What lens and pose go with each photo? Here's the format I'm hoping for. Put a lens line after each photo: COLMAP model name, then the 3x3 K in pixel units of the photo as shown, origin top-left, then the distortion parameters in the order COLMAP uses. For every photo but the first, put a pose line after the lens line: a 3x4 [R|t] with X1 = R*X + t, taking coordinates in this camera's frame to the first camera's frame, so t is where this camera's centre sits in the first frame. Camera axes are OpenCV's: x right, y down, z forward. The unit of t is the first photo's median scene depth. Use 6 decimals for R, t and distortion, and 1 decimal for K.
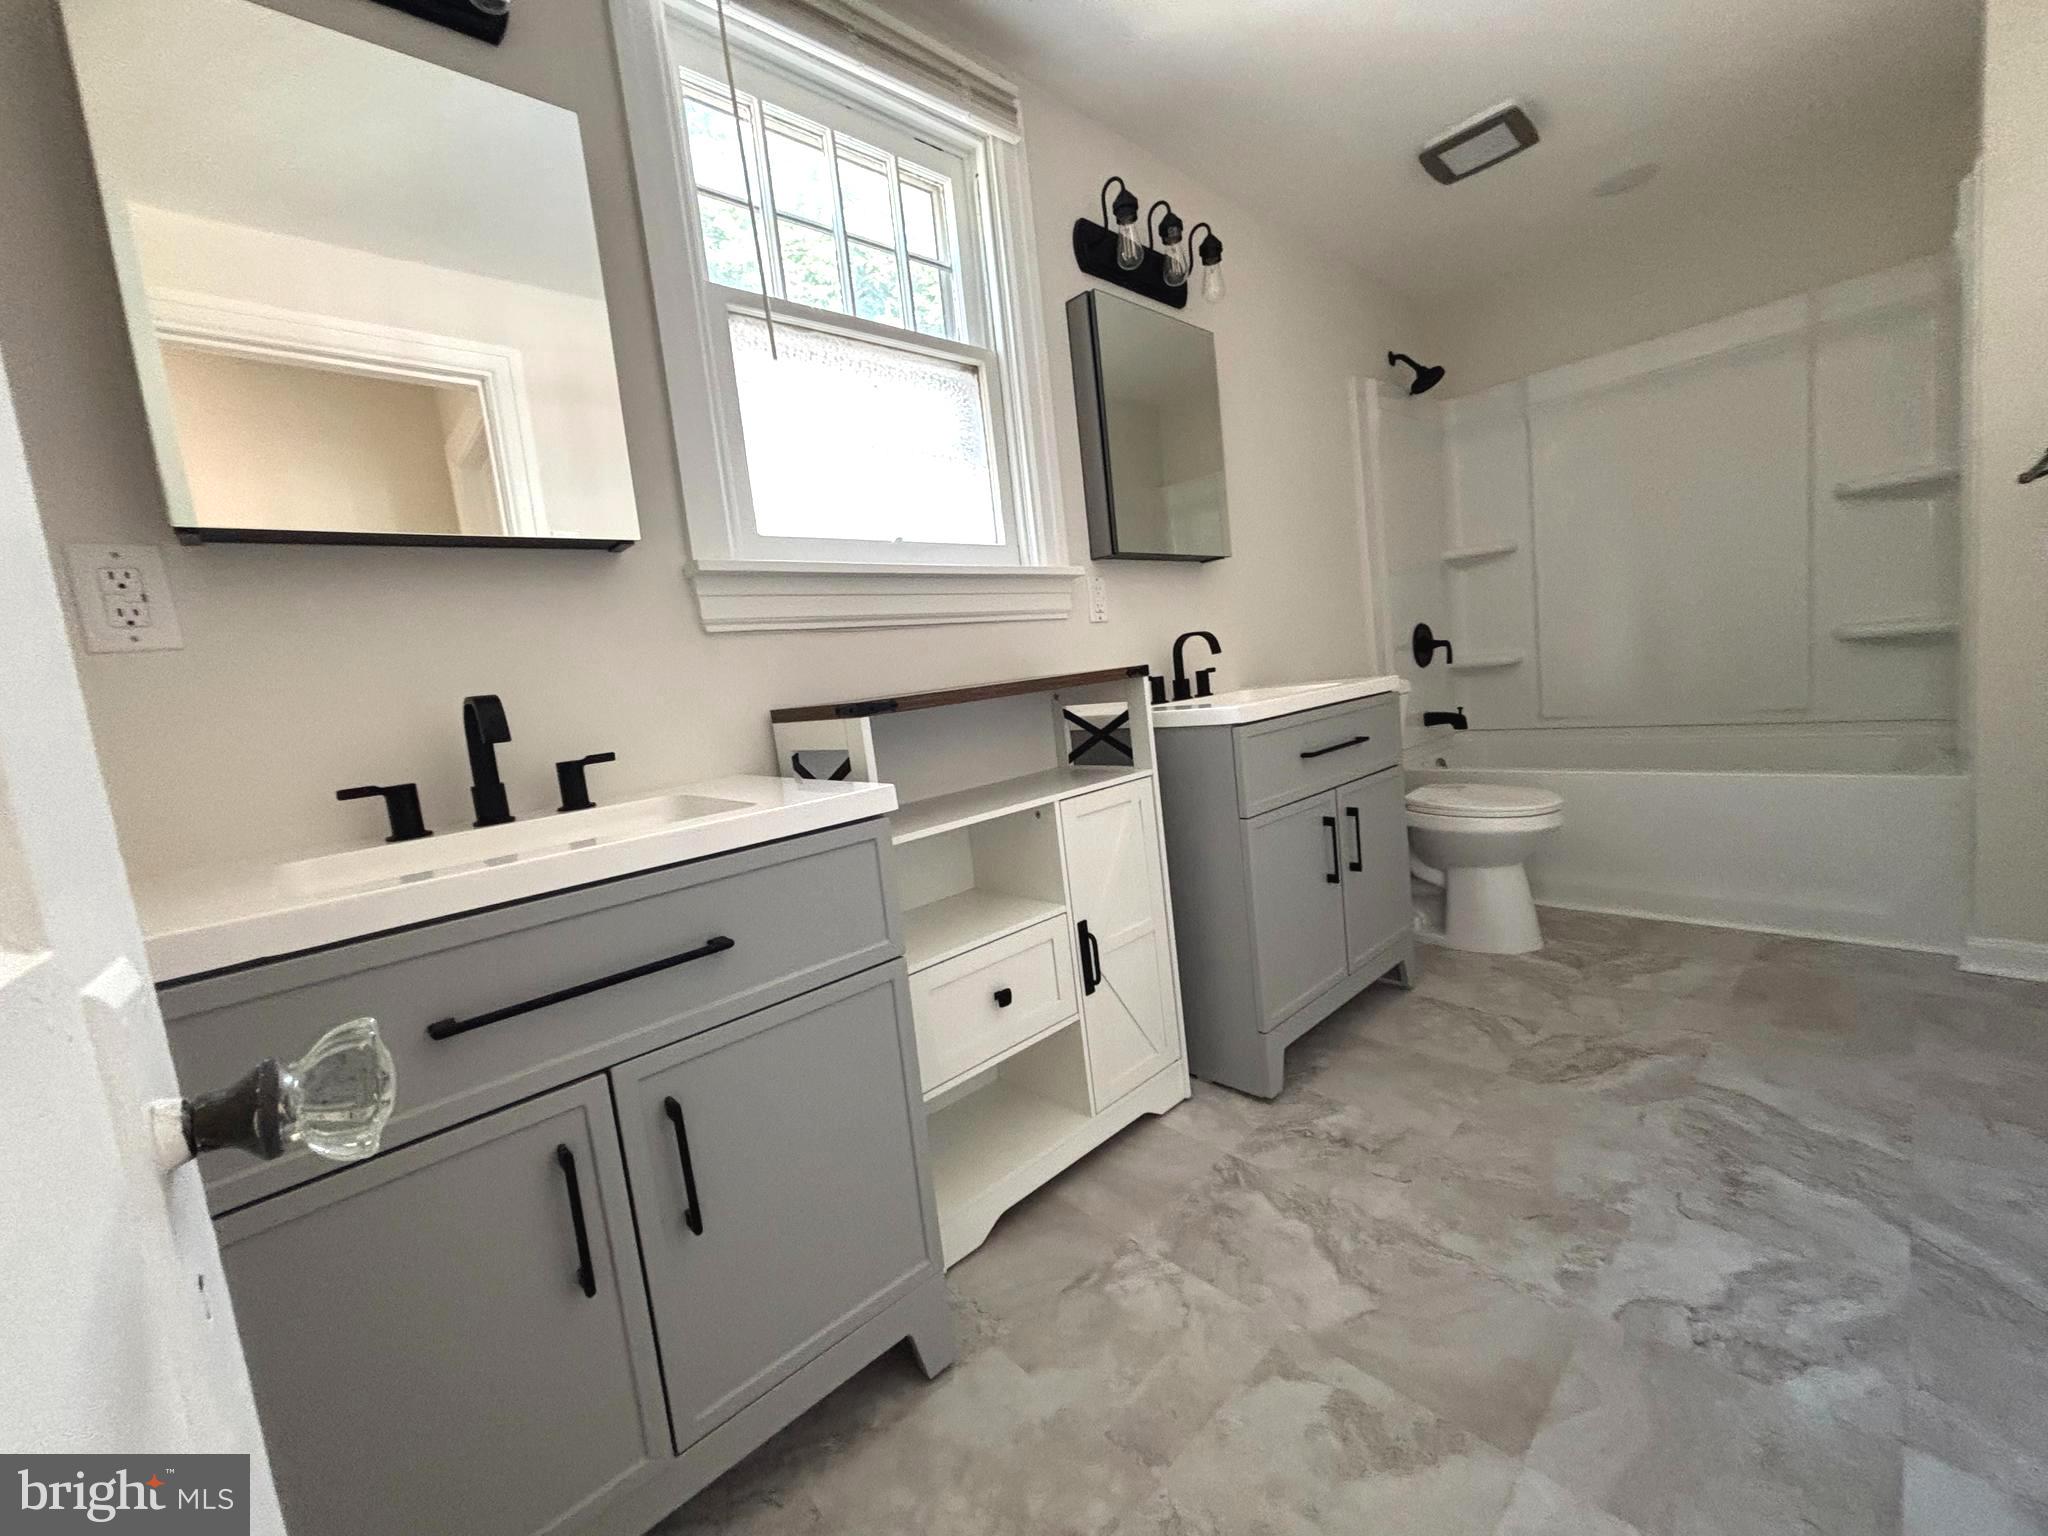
lens RADIAL K [[823.7, 0, 1024.9], [0, 823.7, 761.9], [0, 0, 1]] dist [-0.006866, -0.000261]
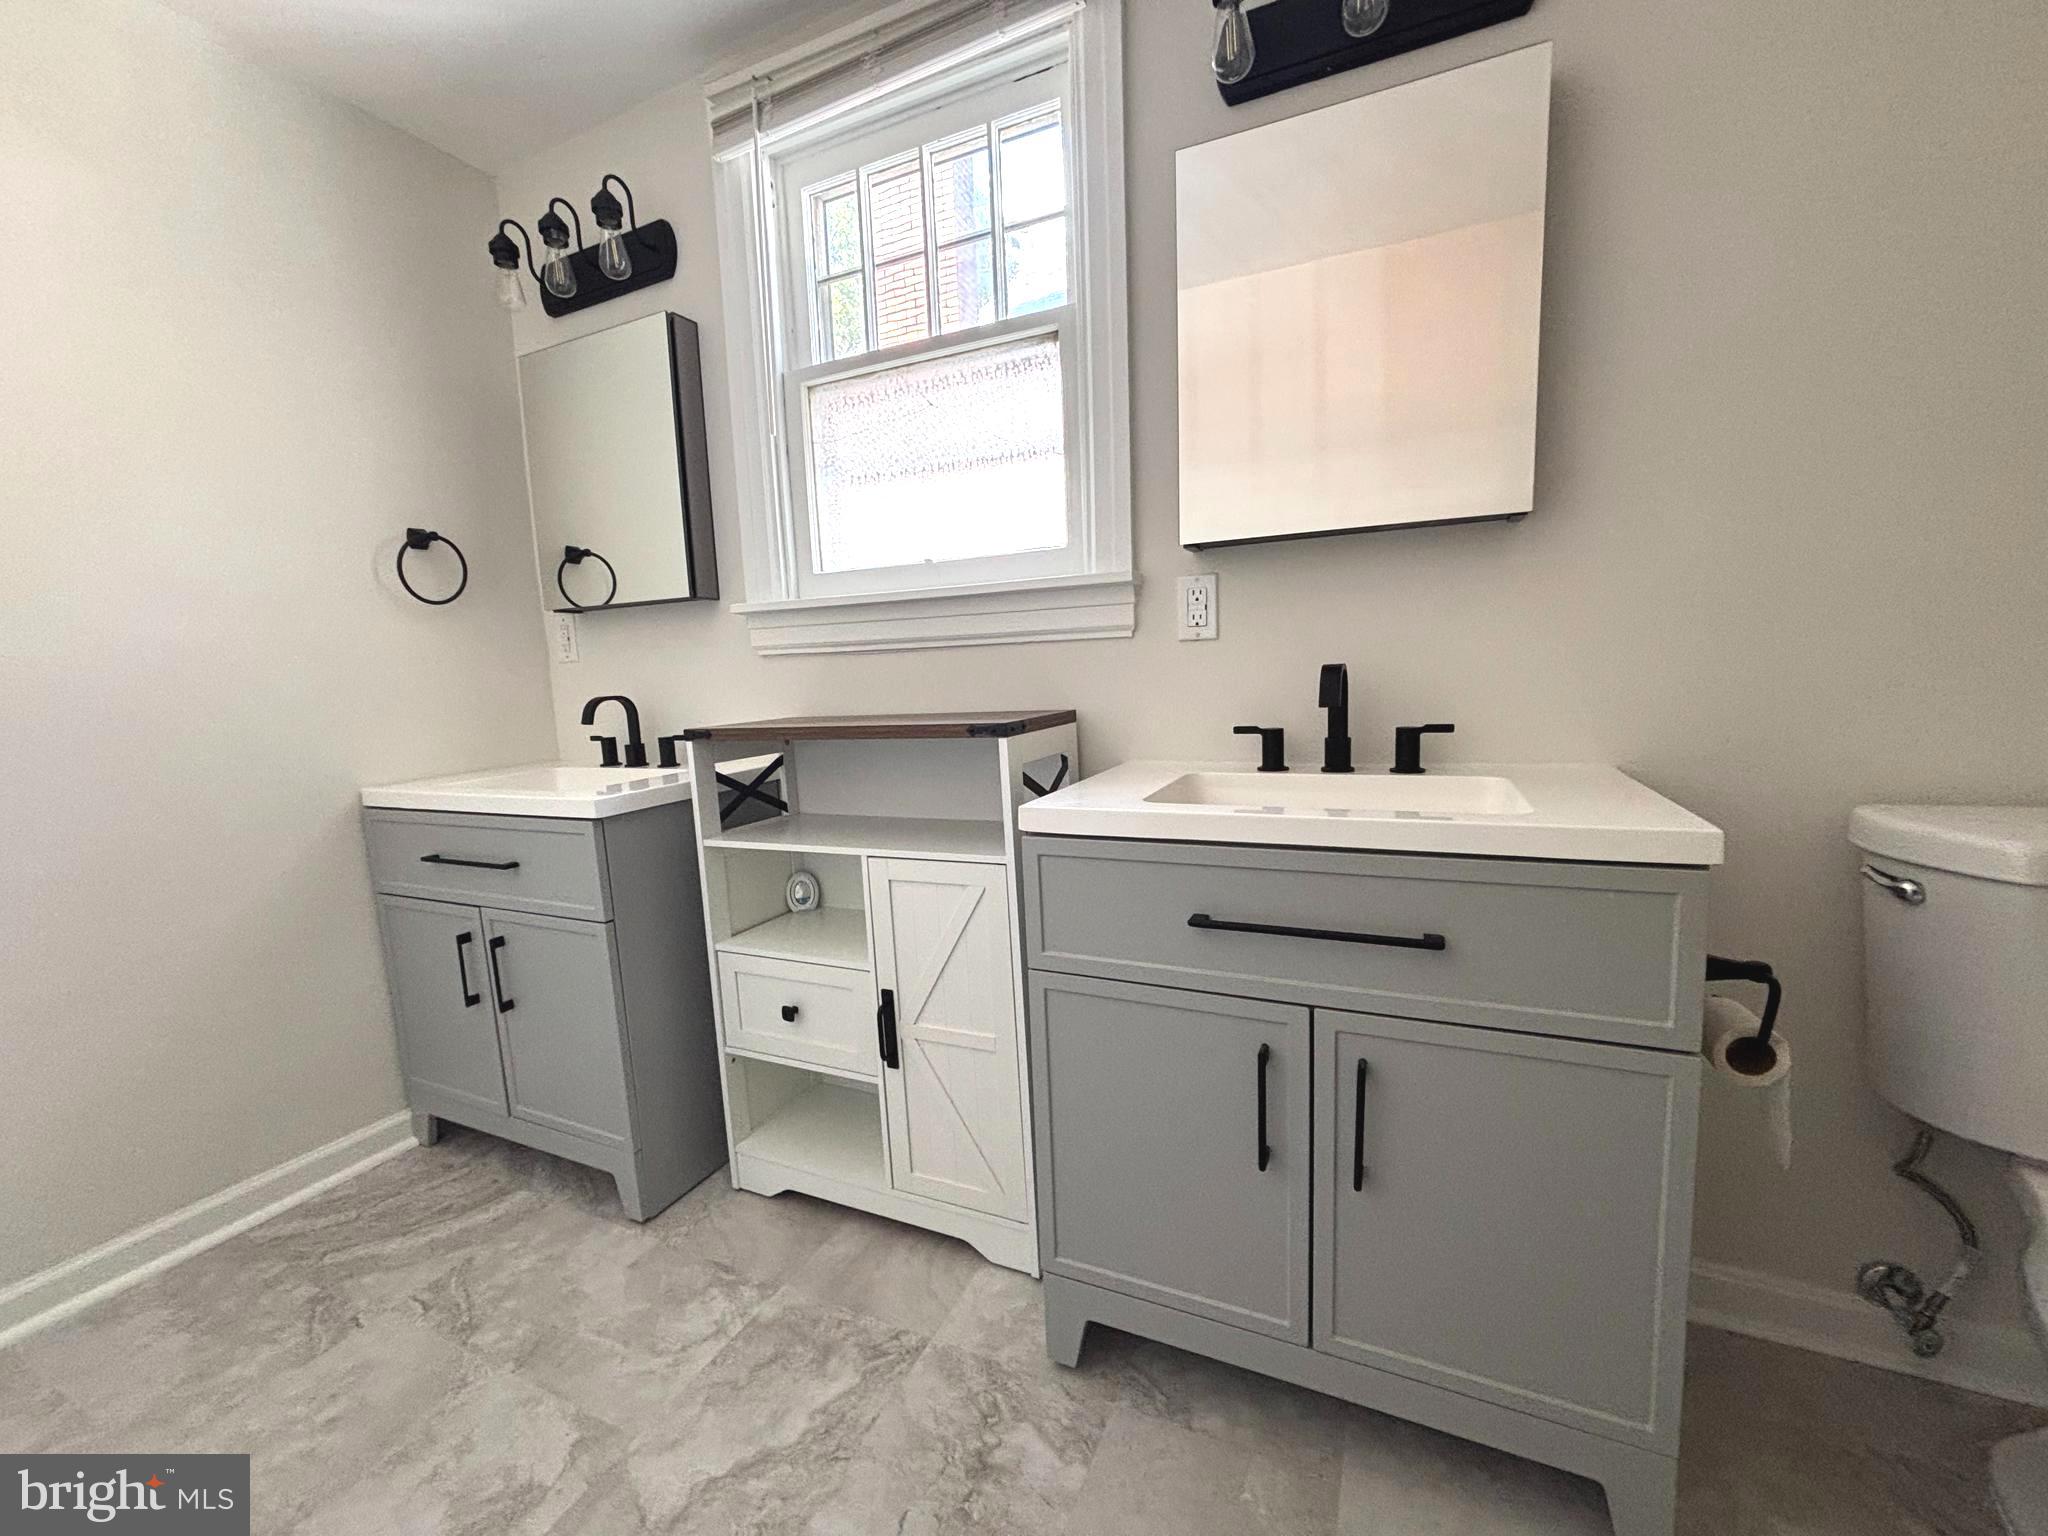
lens RADIAL K [[823.7, 0, 1090.2], [0, 823.7, 808.1], [0, 0, 1]] dist [-0.006866, -0.000261]
pose [[0.389315, 0.222456, -0.893838, 0.923115], [-0.117100, 0.974478, 0.191522, -0.202771], [0.913631, 0.030106, 0.405429, 0.816860]]
